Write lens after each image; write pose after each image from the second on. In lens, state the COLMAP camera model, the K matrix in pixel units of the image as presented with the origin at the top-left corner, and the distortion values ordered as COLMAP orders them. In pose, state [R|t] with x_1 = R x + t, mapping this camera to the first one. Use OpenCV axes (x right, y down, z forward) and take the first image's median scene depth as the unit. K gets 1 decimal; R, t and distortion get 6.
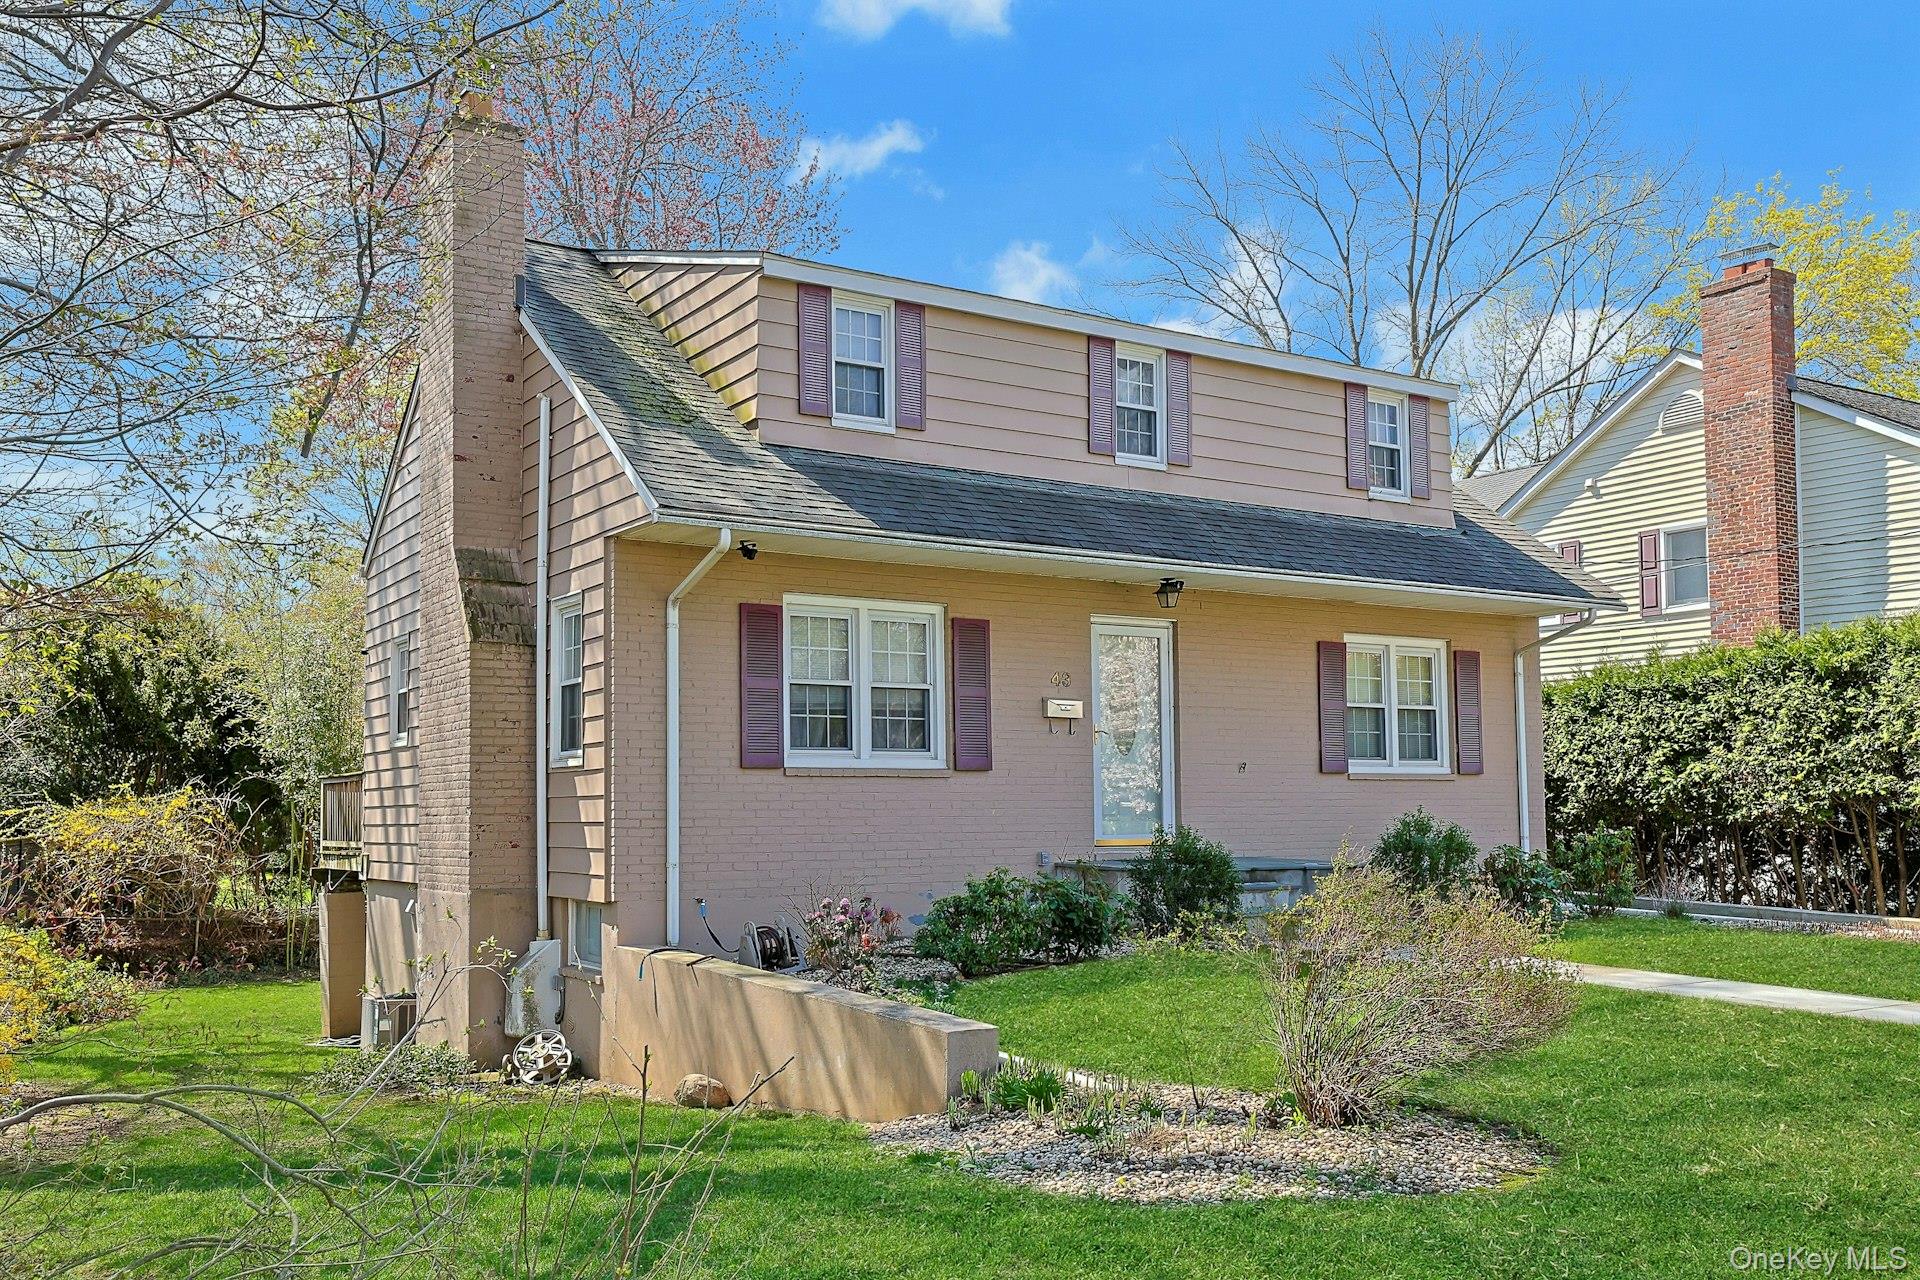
lens RADIAL K [[1647.9, 0, 957.5], [0, 1647.9, 676.6], [0, 0, 1]] dist [-0.046049, -0.000721]
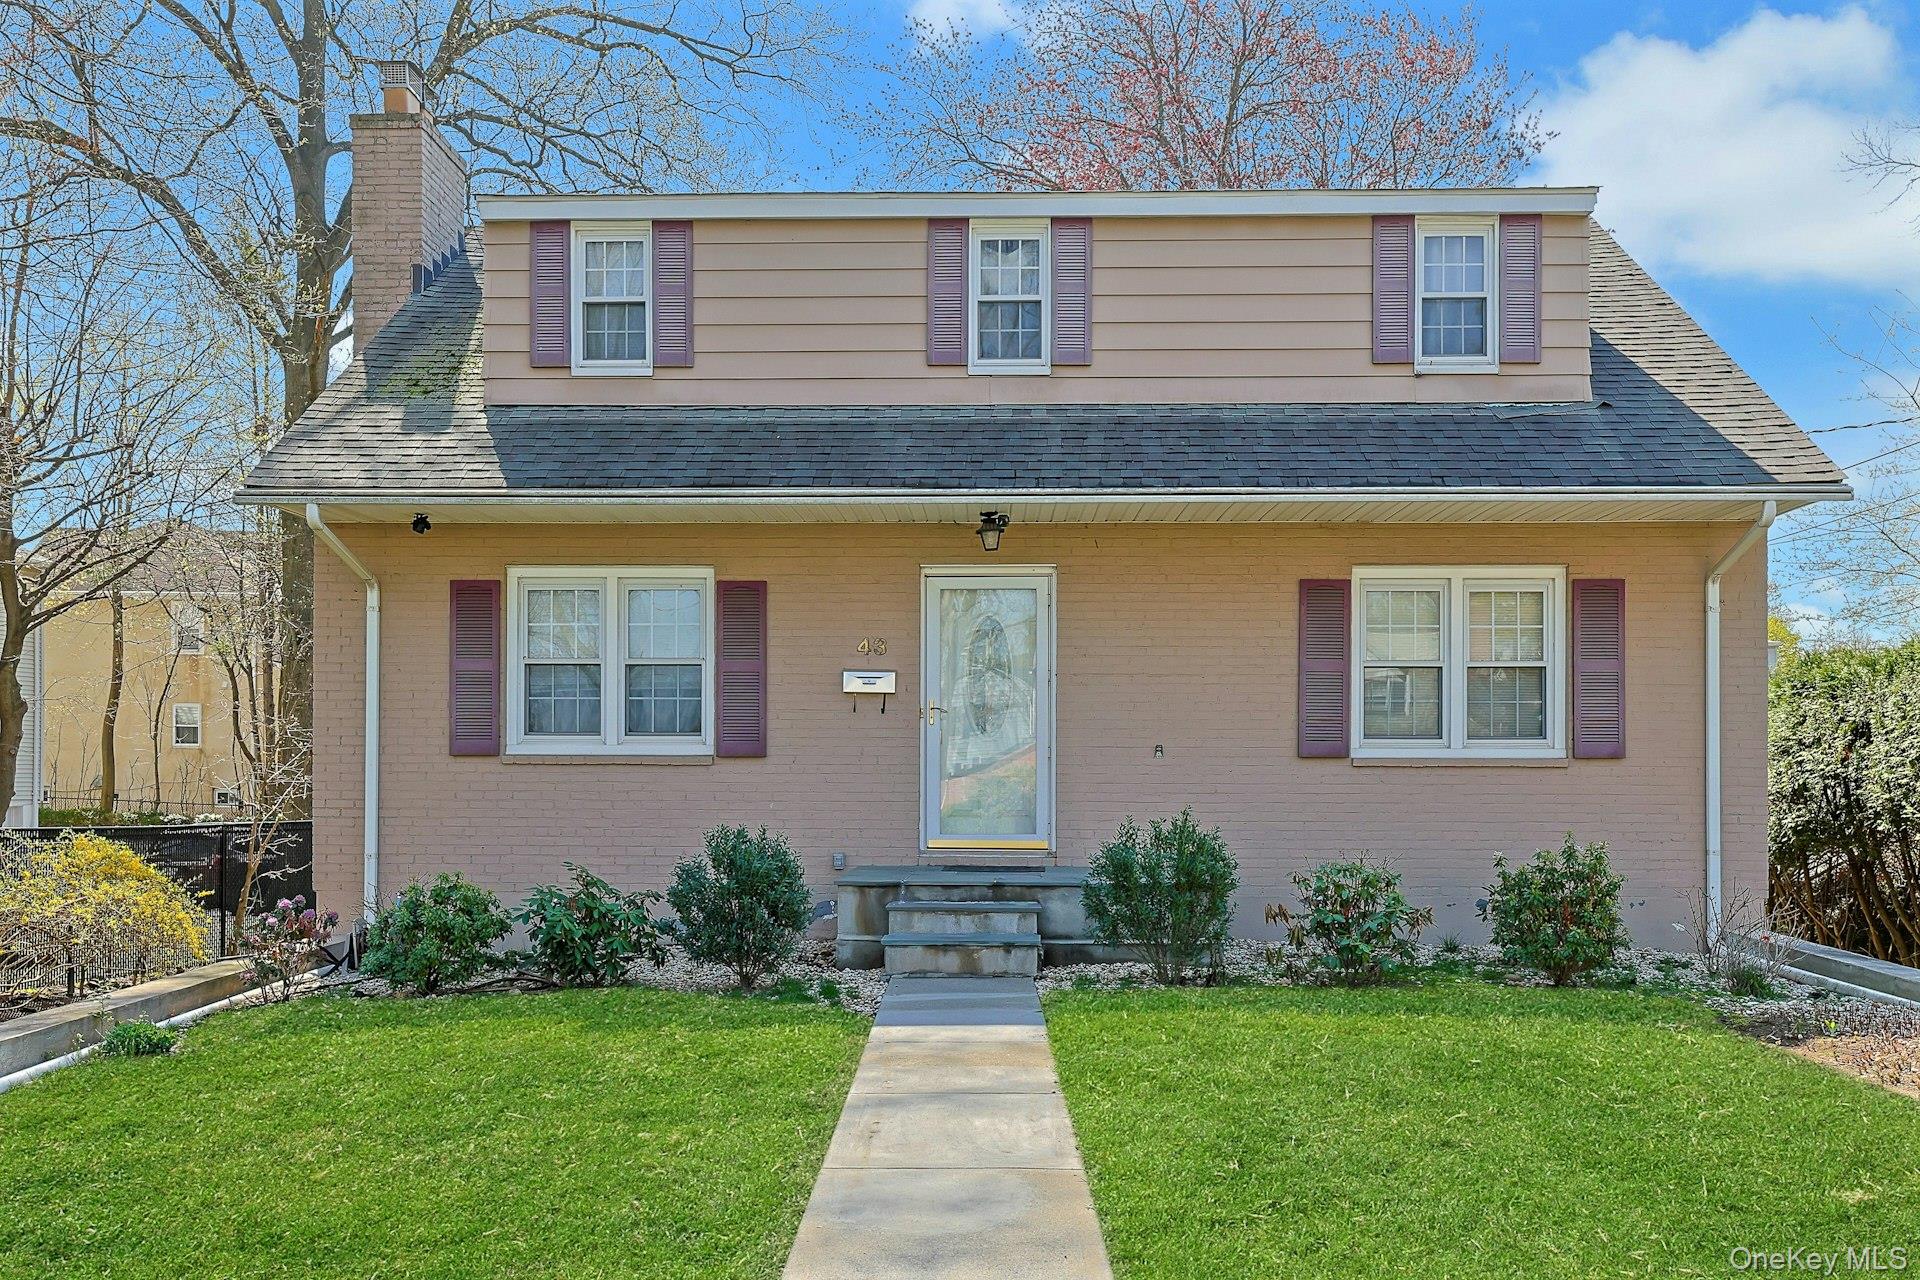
lens RADIAL K [[1615.7, 0, 959.3], [0, 1615.7, 769.4], [0, 0, 1]] dist [0.003854, 0.000659]
pose [[0.832629, -0.001860, -0.553828, 0.544751], [0.035608, 0.998105, 0.050181, 0.023838], [0.552685, -0.061503, 0.831117, 0.339715]]
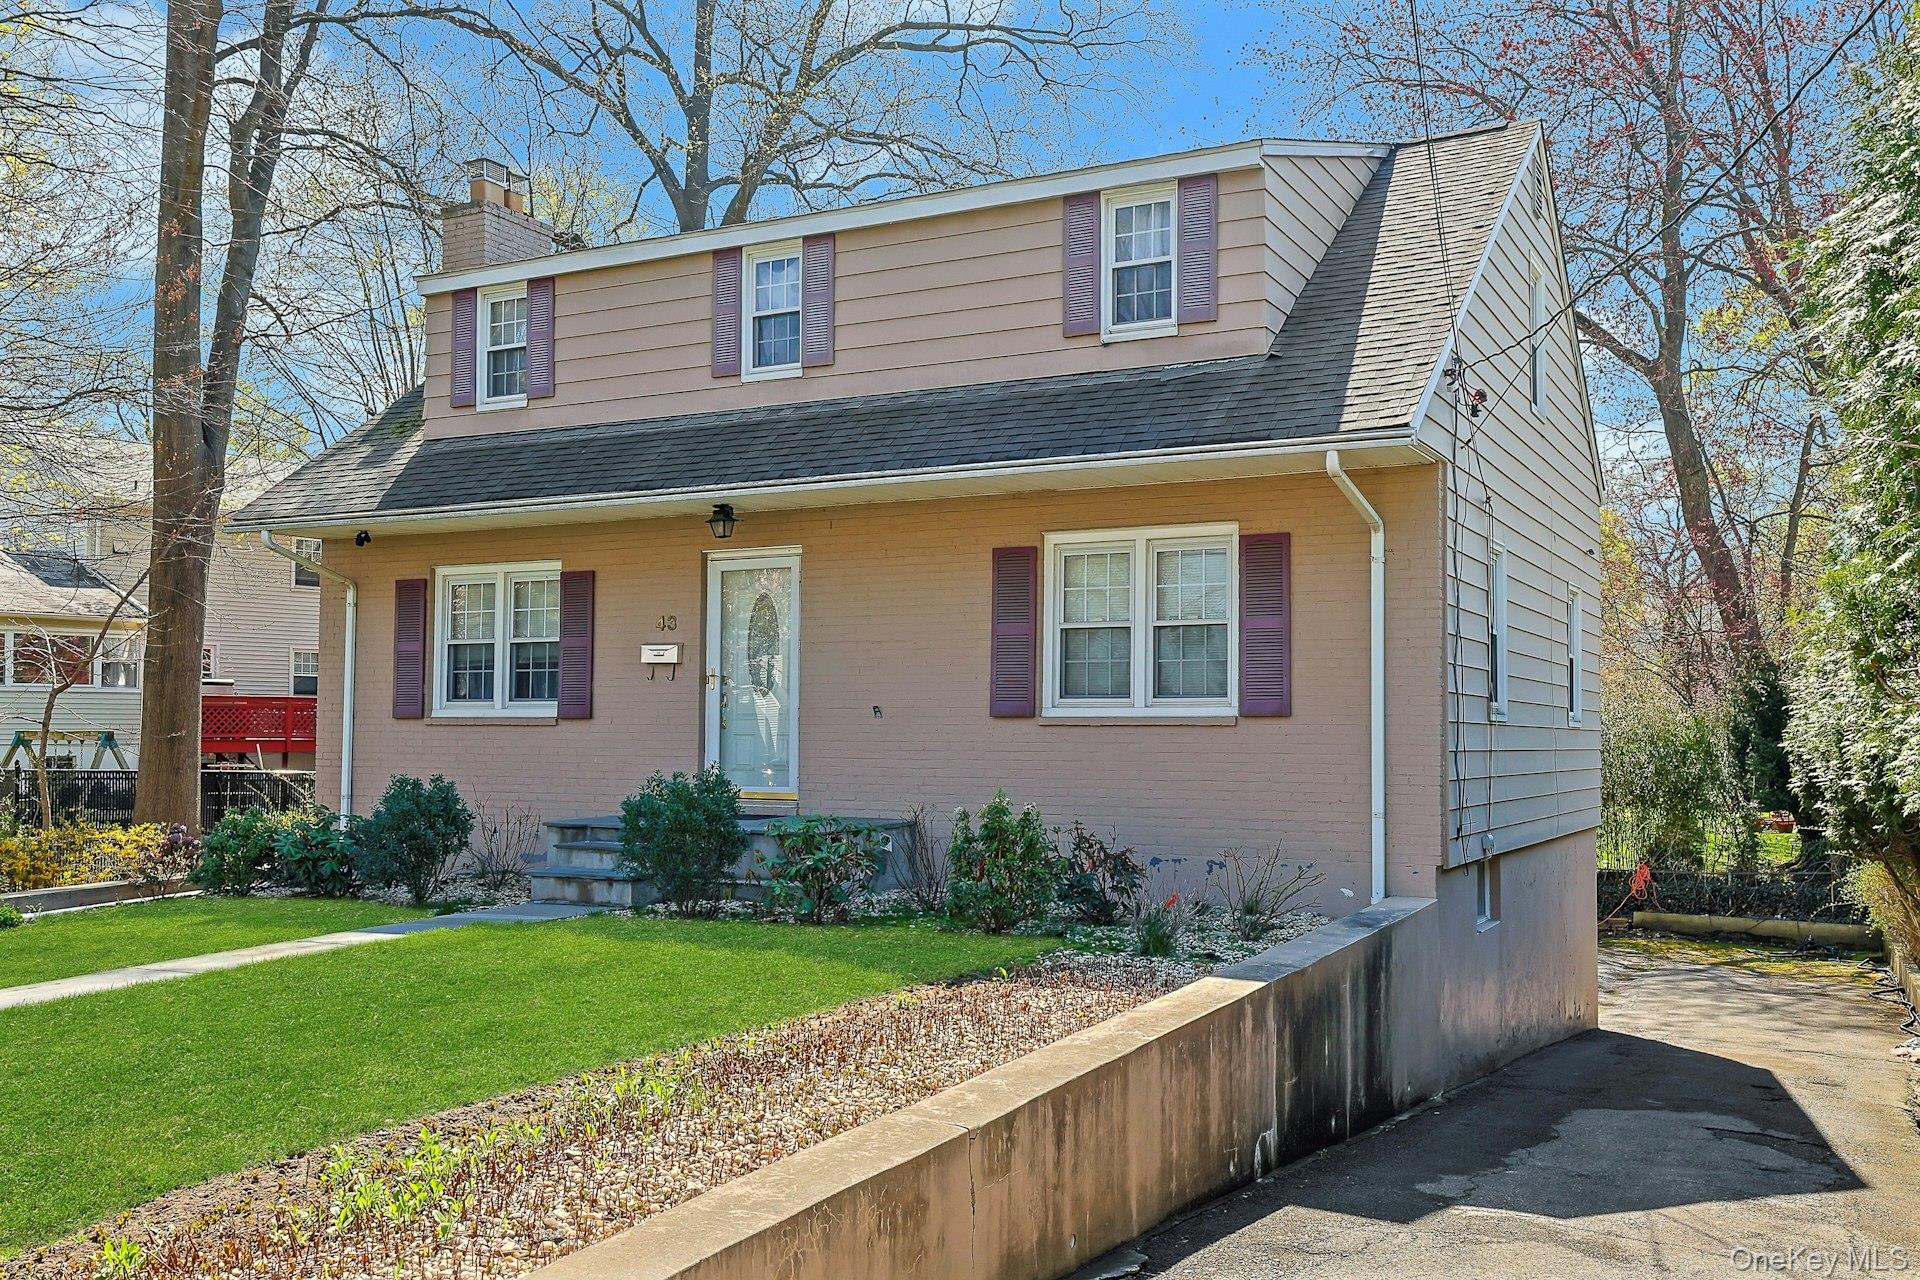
lens RADIAL K [[1749.1, 0, 960.0], [0, 1749.1, 640.0], [0, 0, 1]] dist [0.008600, -0.001479]
pose [[0.494391, -0.048082, -0.867909, 1.023654], [0.054040, 0.998238, -0.024519, 0.045364], [0.867558, -0.034780, 0.496118, 0.635051]]
